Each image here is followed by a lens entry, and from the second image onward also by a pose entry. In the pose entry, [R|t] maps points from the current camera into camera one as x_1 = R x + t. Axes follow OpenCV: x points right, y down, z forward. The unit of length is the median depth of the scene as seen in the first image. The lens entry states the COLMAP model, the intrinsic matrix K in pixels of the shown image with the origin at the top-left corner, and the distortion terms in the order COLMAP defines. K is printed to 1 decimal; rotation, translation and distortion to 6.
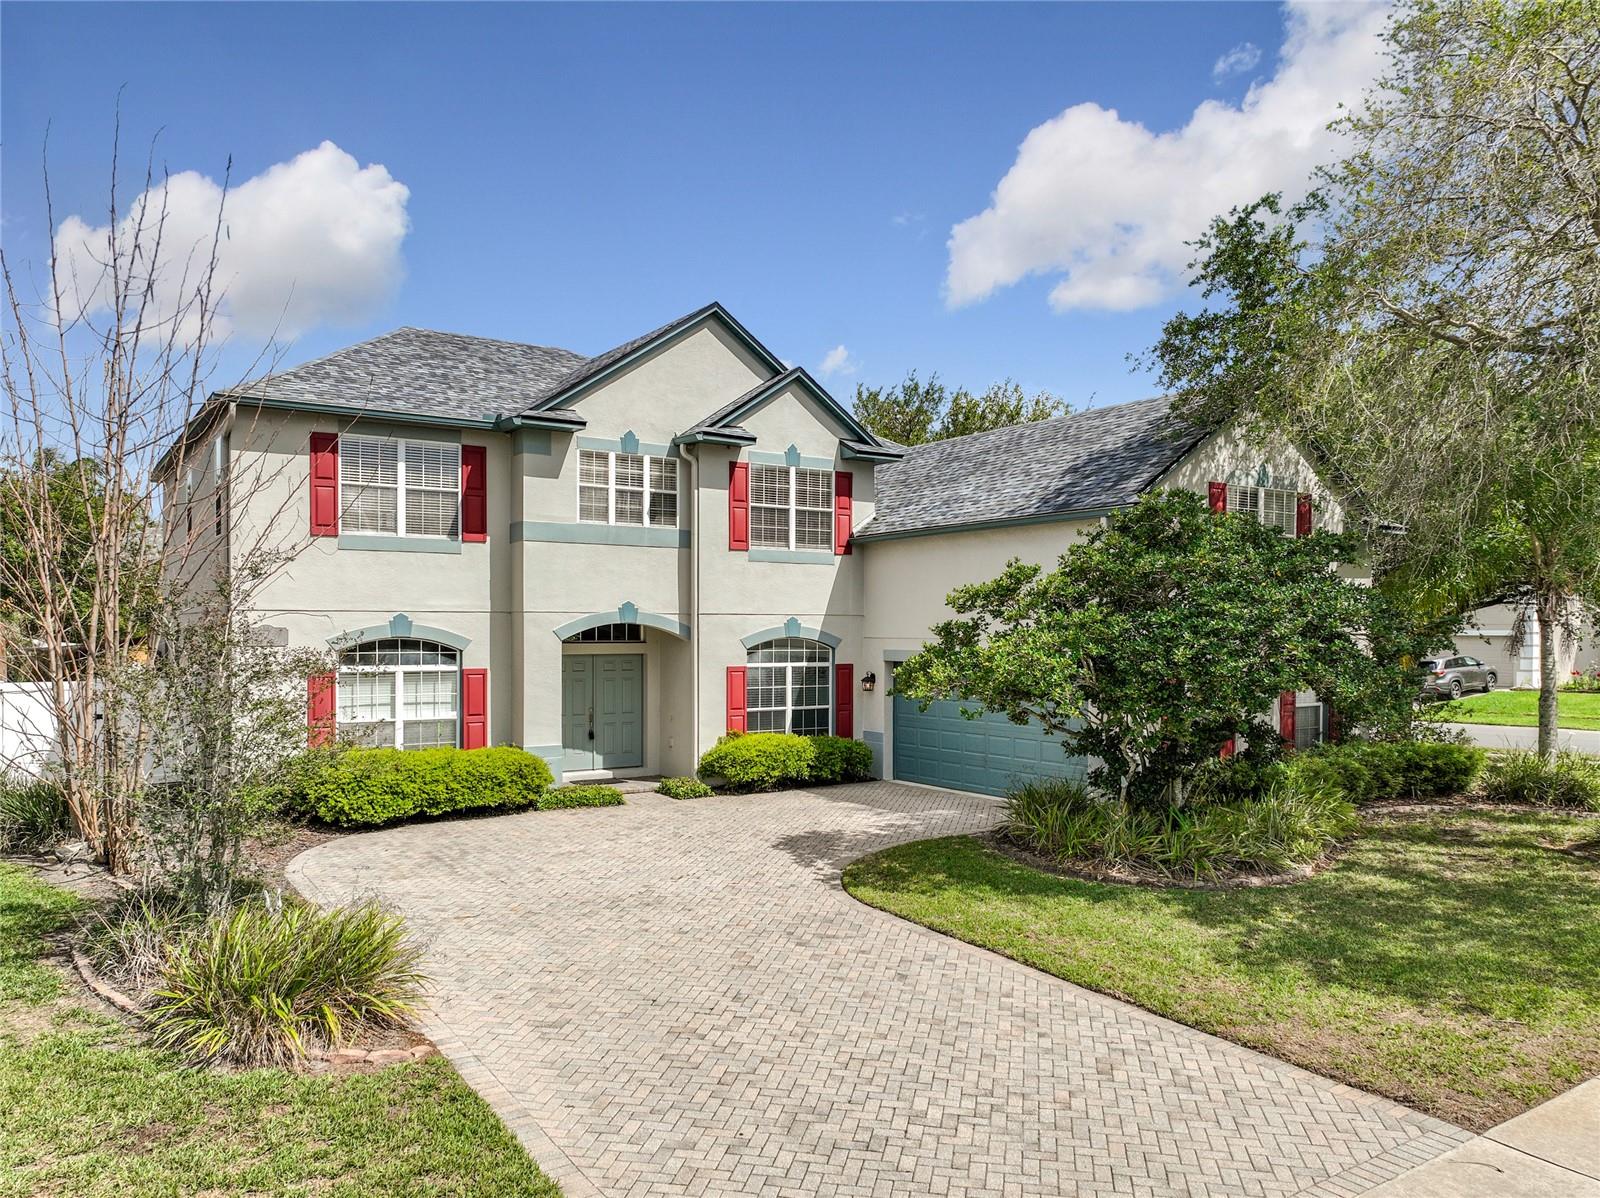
lens RADIAL K [[1123.6, 0, 795.6], [0, 1123.6, 612.6], [0, 0, 1]] dist [0.002361, -0.007517]
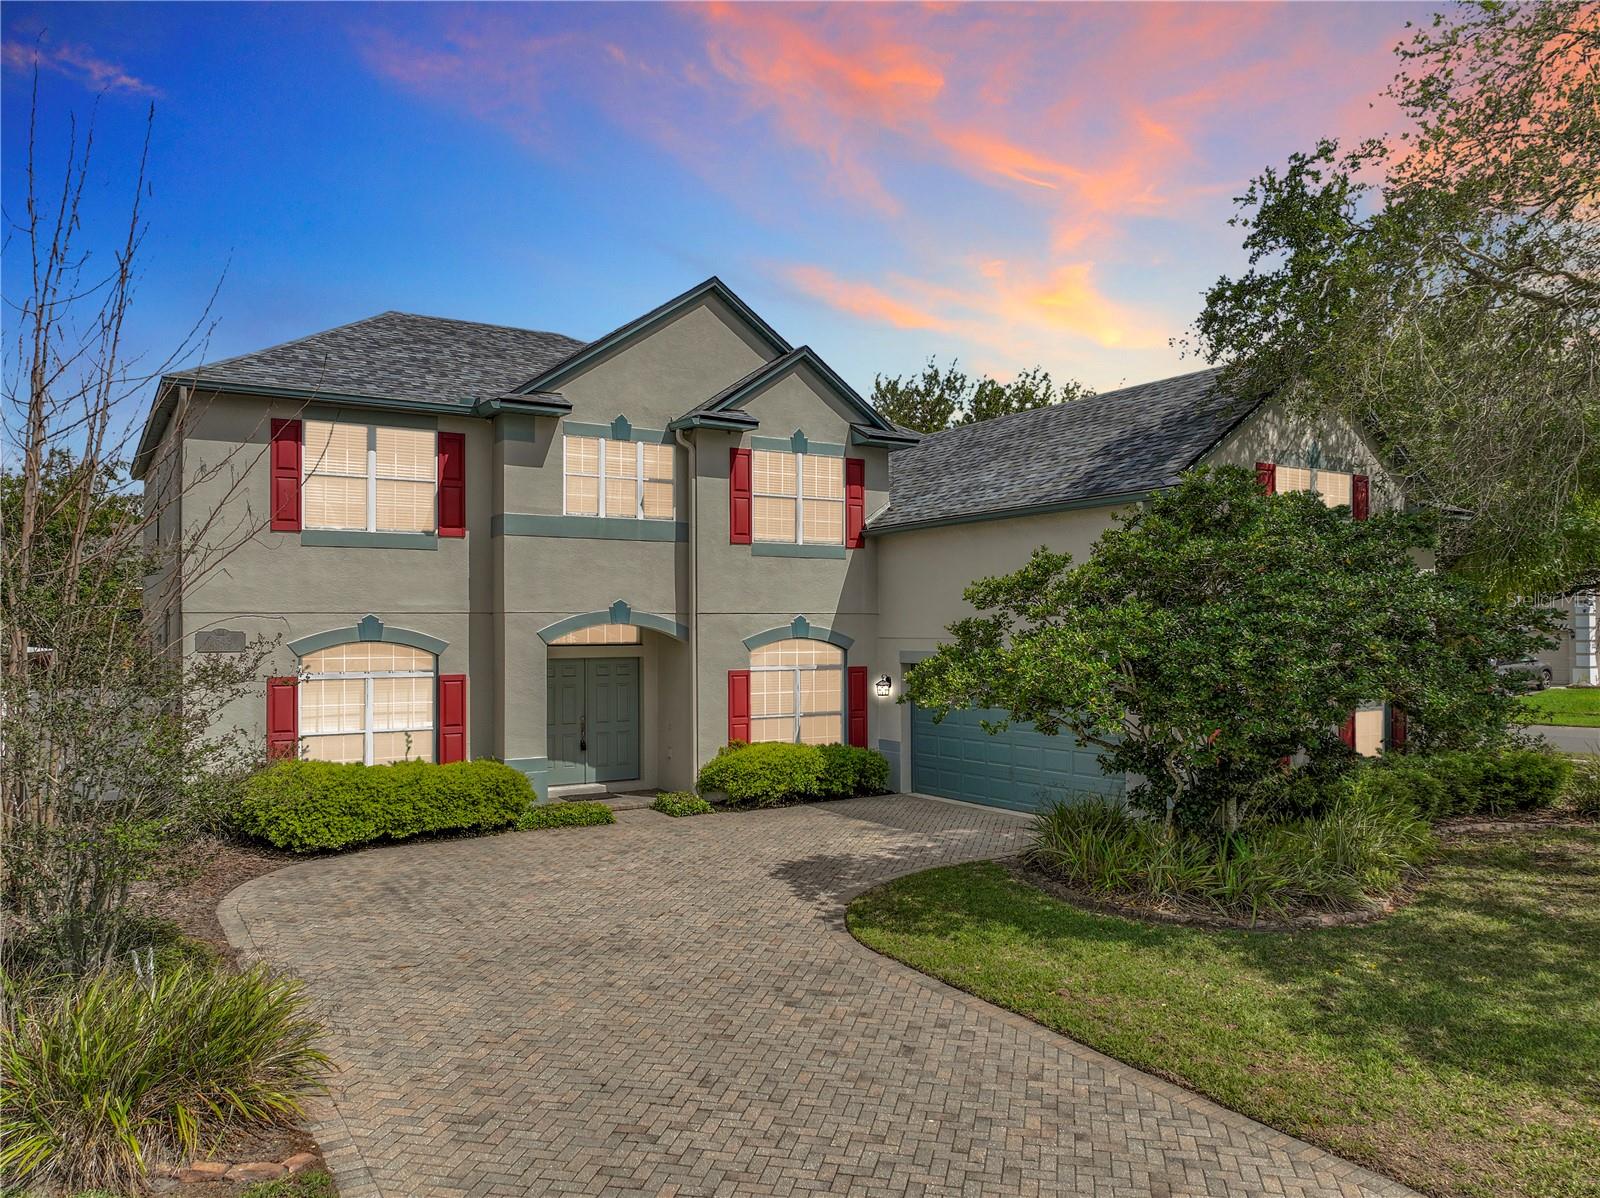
lens RADIAL K [[1123.6, 0, 807.3], [0, 1123.6, 592.8], [0, 0, 1]] dist [0.002361, -0.007517]
pose [[0.999868, -0.007516, -0.014428, 0.022380], [0.007261, 0.999818, -0.017668, 0.001514], [0.014558, 0.017561, 0.999740, 0.107366]]
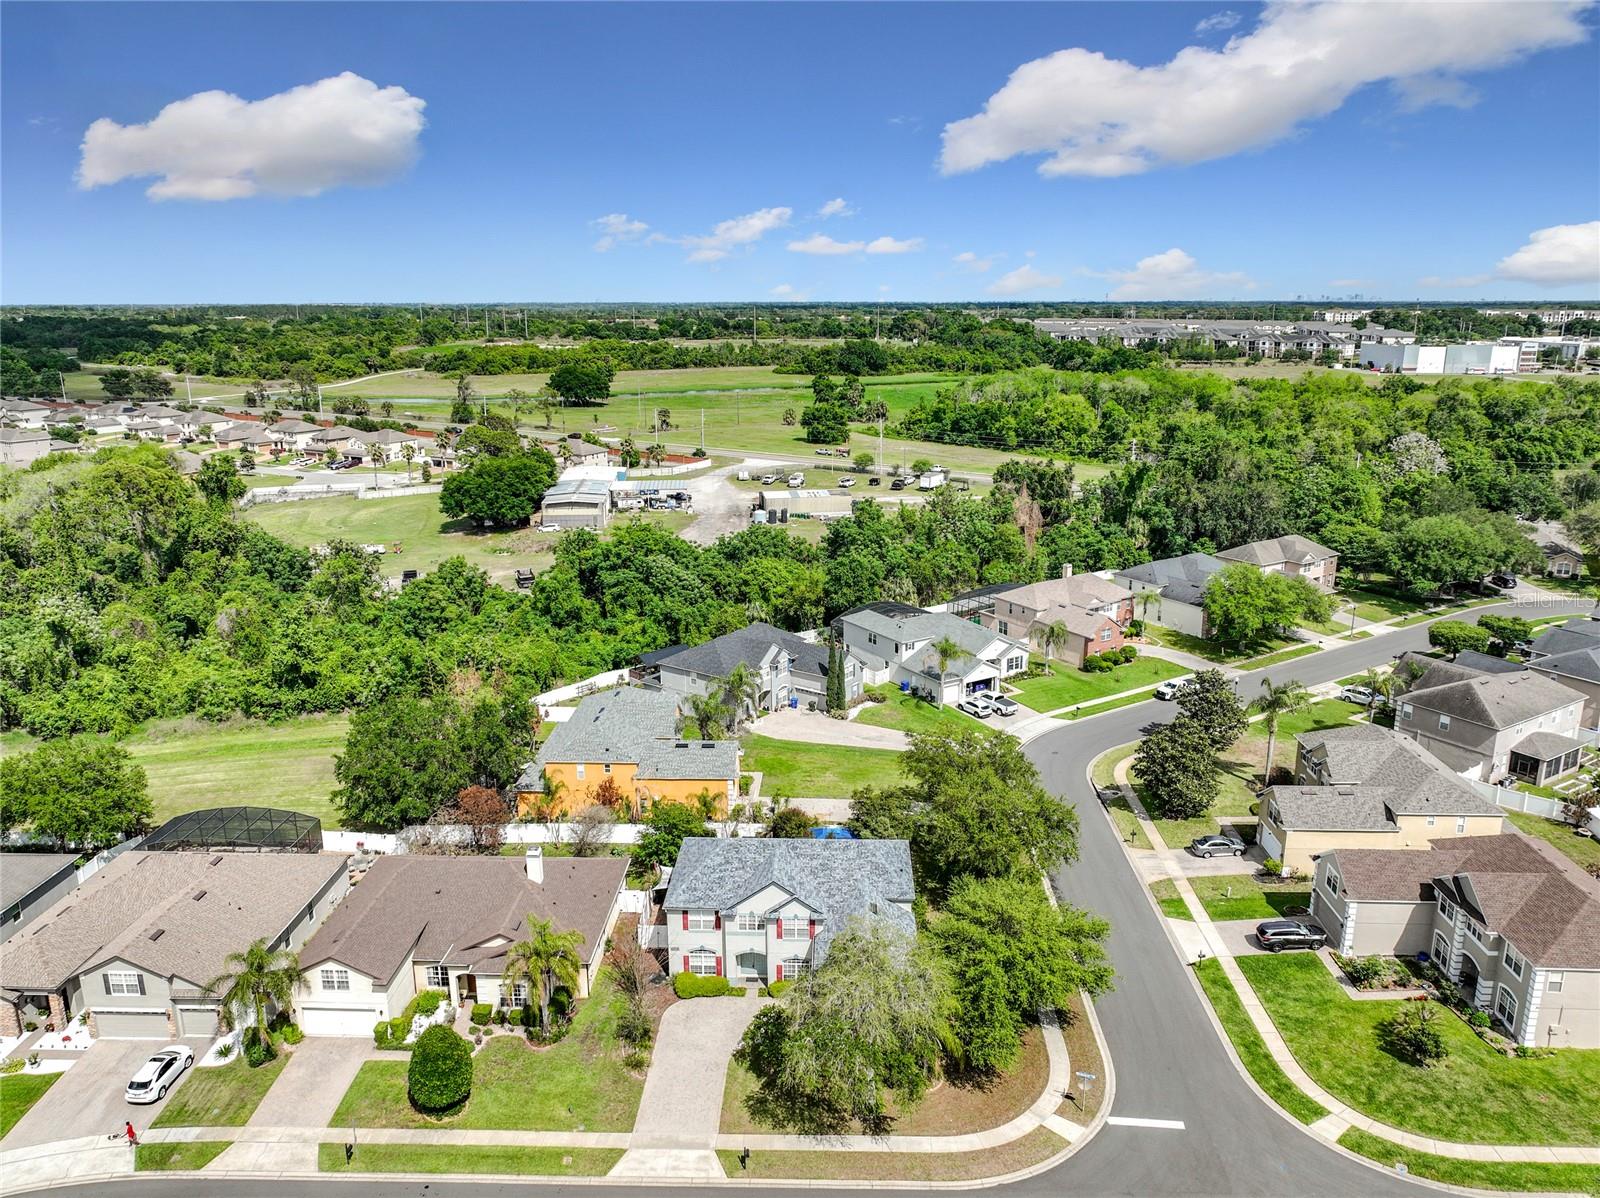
lens RADIAL K [[1123.6, 0, 791.7], [0, 1123.6, 607.5], [0, 0, 1]] dist [0.002361, -0.007517]
pose [[0.812289, 0.154762, -0.562348, 2.625667], [0.010330, 0.960186, 0.279171, -2.952511], [0.583163, -0.232576, 0.778350, -2.306776]]
